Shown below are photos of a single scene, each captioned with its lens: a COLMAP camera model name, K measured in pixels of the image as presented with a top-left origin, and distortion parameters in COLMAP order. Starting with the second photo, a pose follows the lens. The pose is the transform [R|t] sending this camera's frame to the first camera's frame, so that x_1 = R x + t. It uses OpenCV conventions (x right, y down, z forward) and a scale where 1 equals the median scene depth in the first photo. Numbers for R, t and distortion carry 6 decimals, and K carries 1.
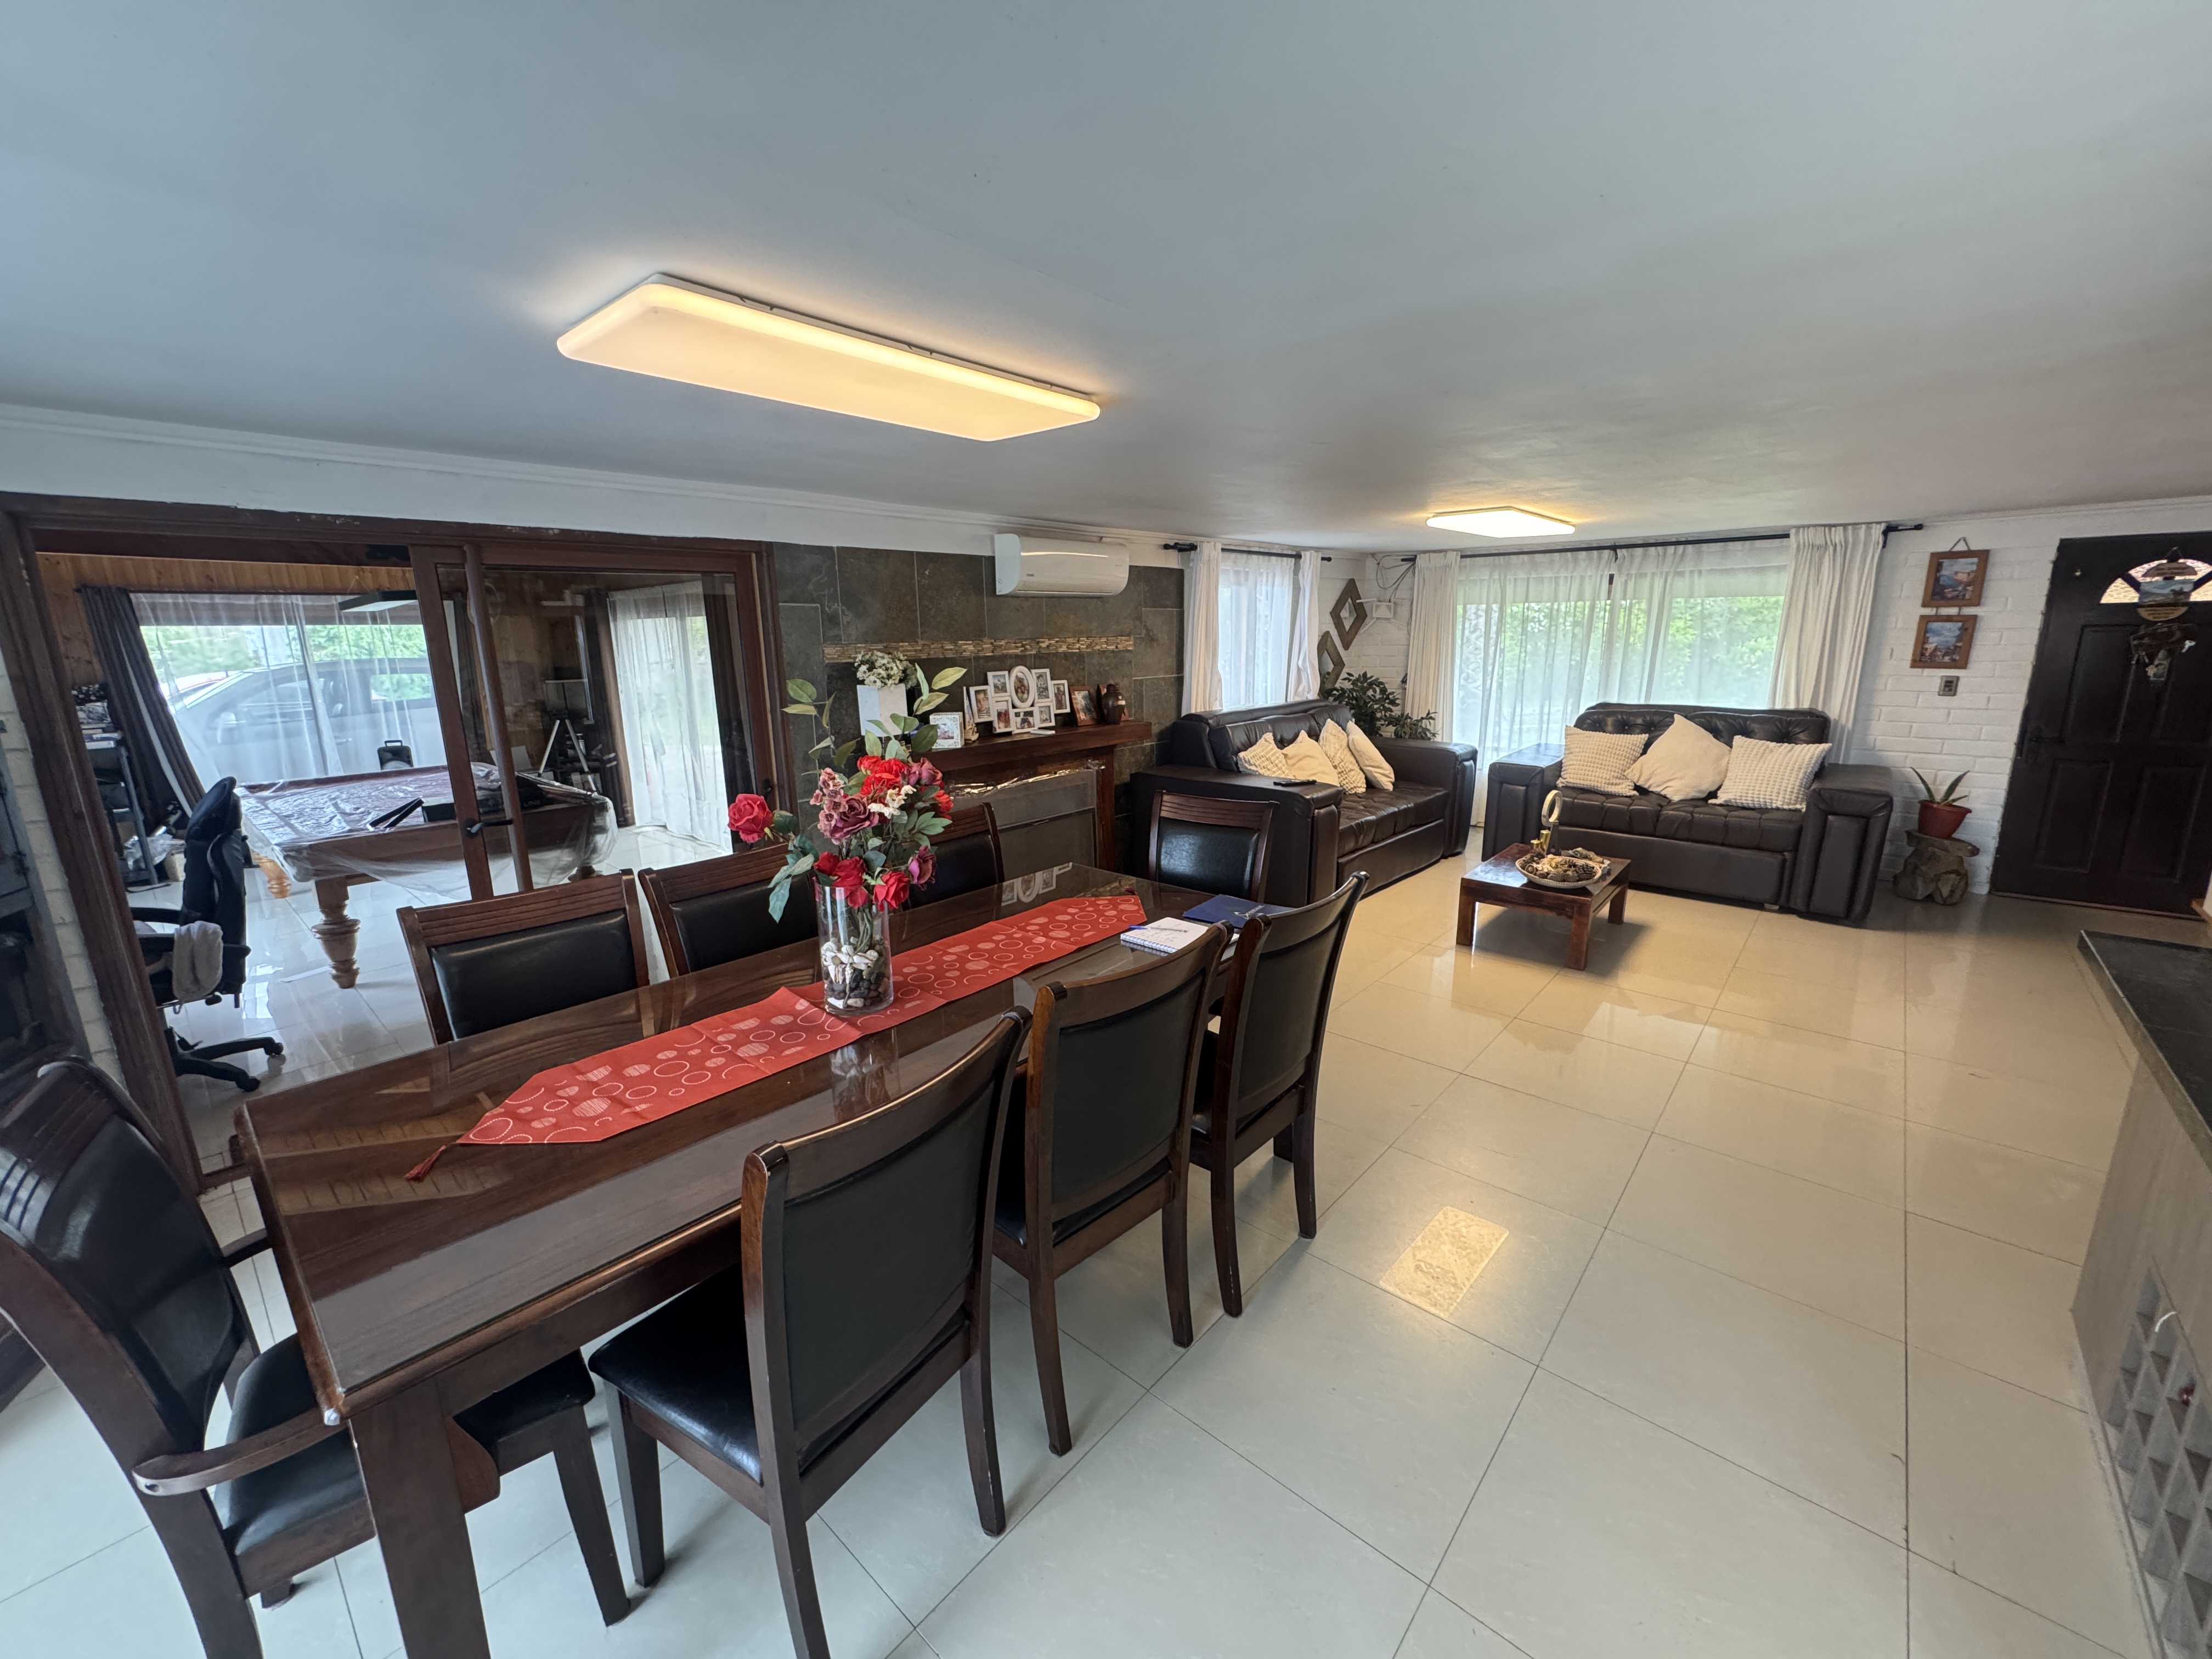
lens RADIAL K [[872.1, 0, 1111.8], [0, 872.1, 824.6], [0, 0, 1]] dist [-0.002277, -0.000120]
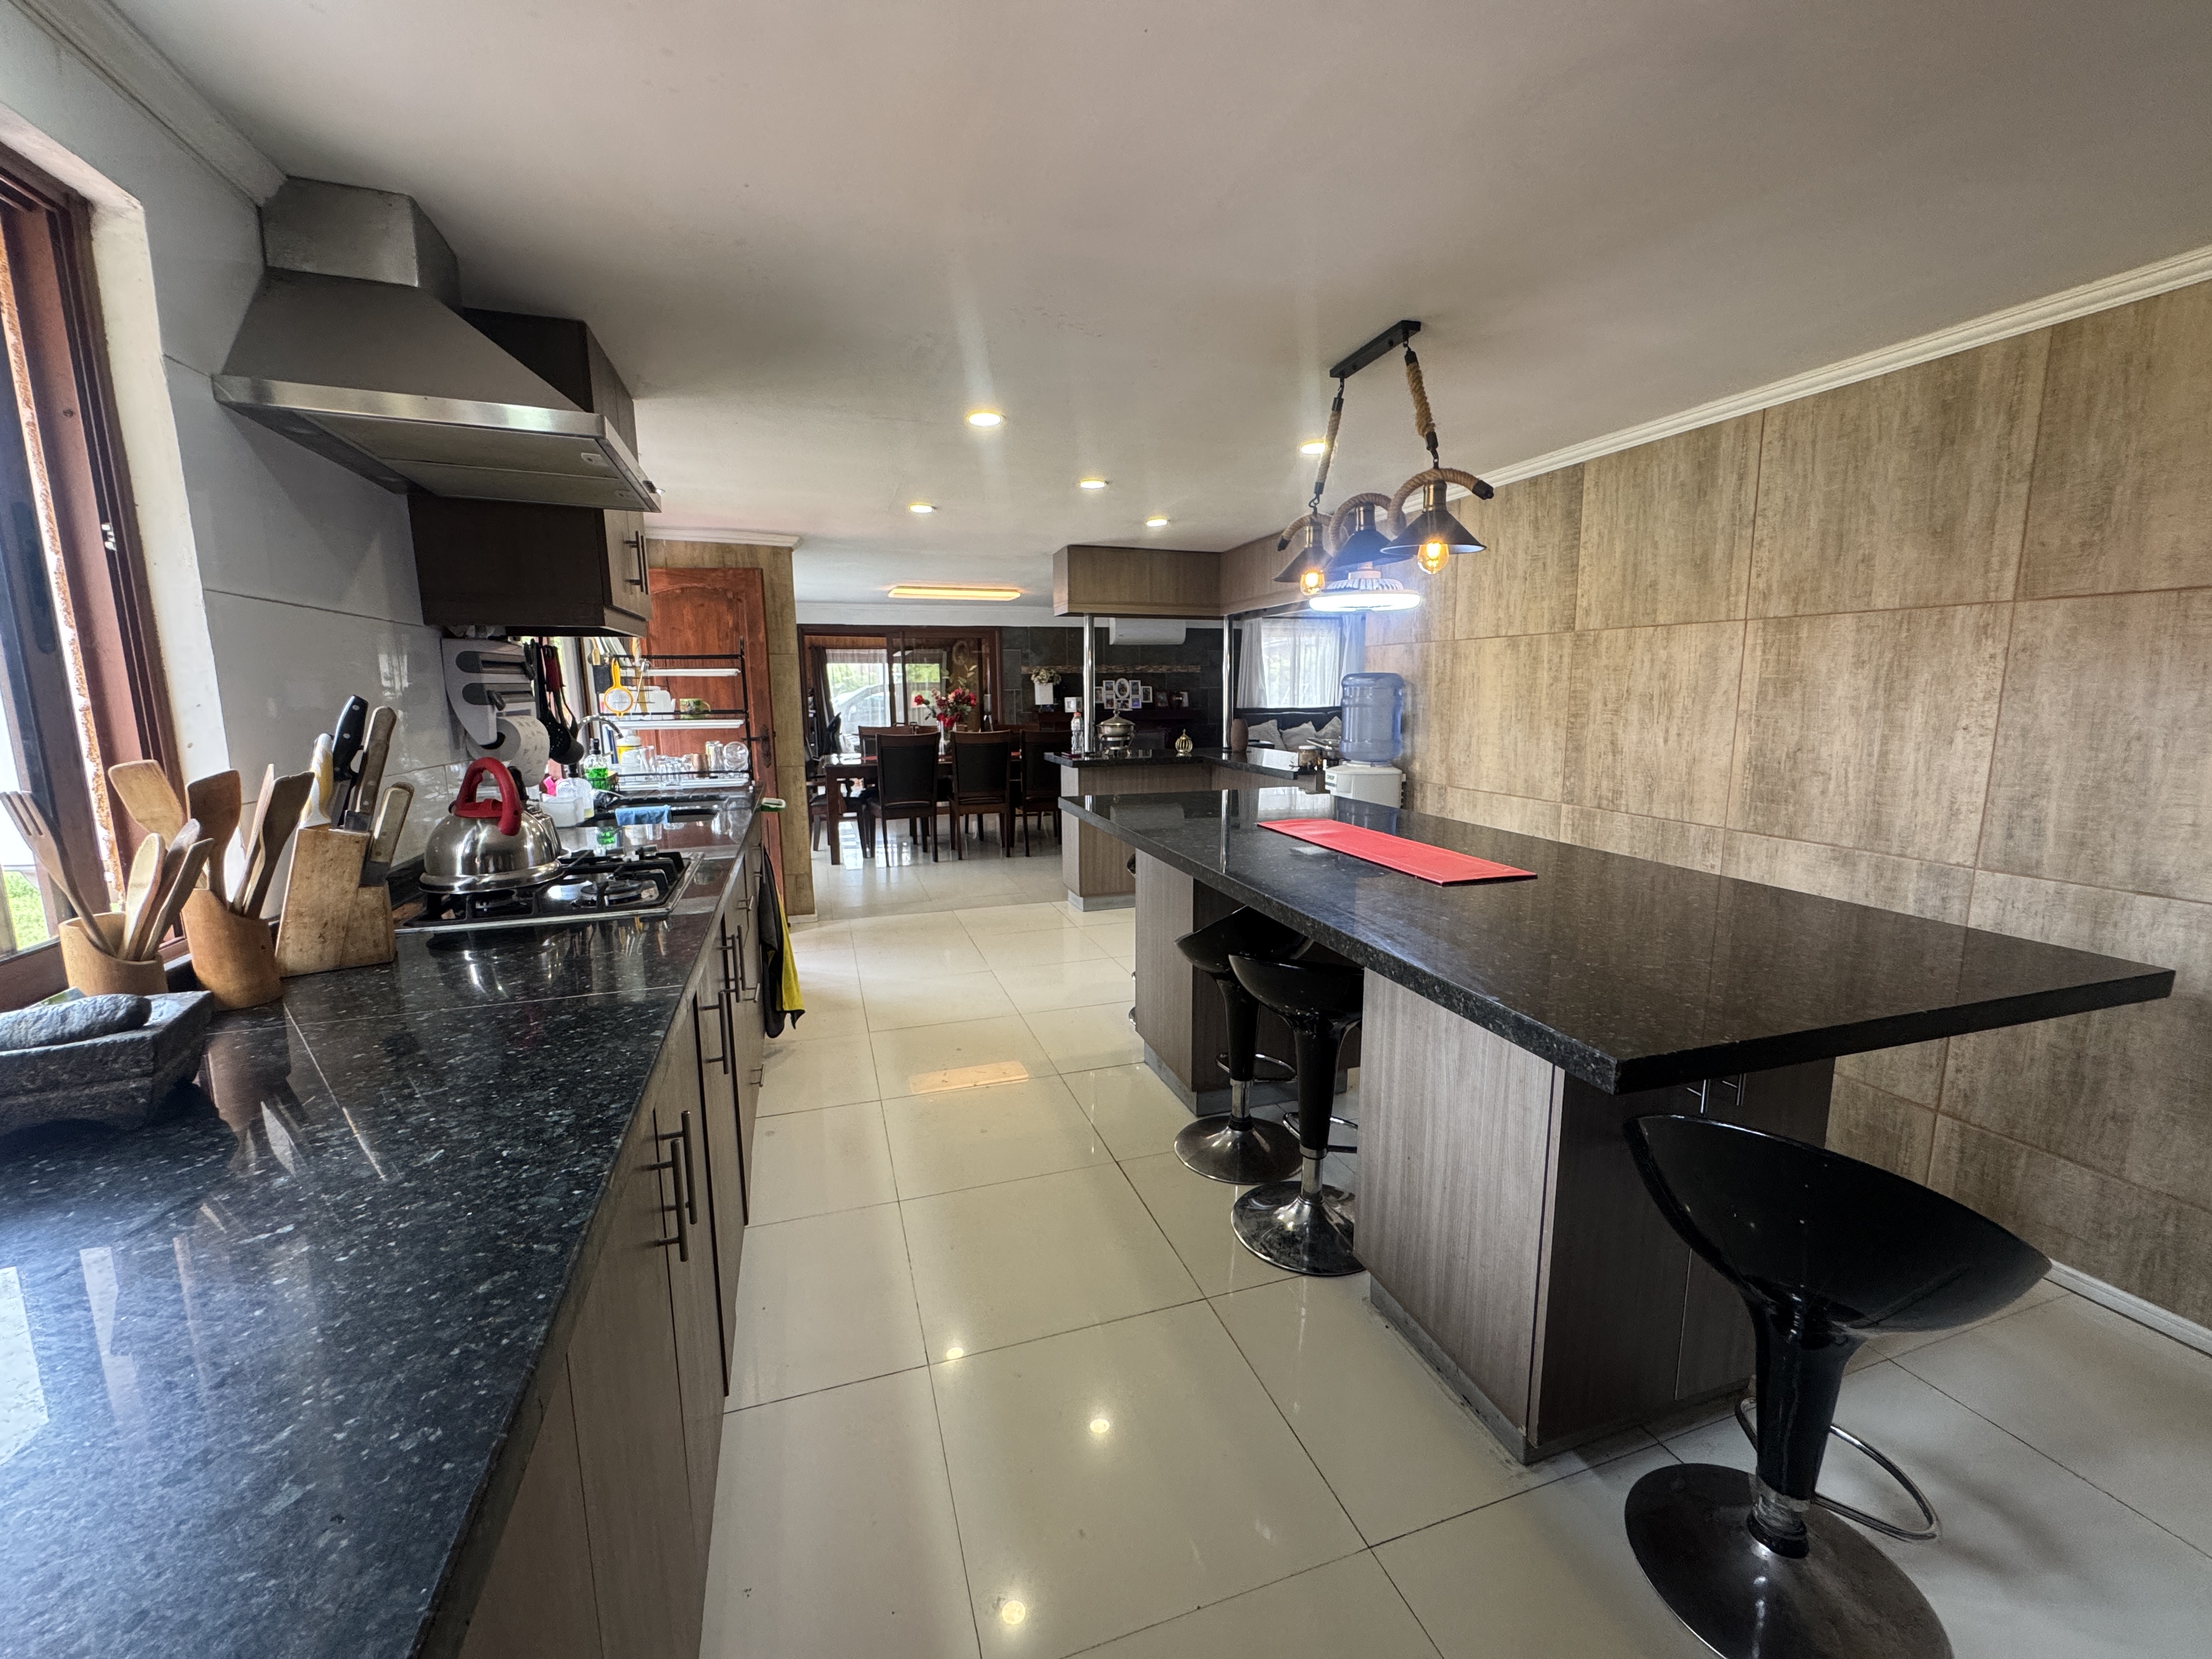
lens RADIAL K [[872.1, 0, 1111.8], [0, 872.1, 824.6], [0, 0, 1]] dist [-0.002277, -0.000120]
pose [[0.866136, 0.086611, -0.492247, 0.912196], [-0.112100, 0.993443, -0.022449, 0.210554], [0.487075, 0.074625, 0.870166, -0.782603]]
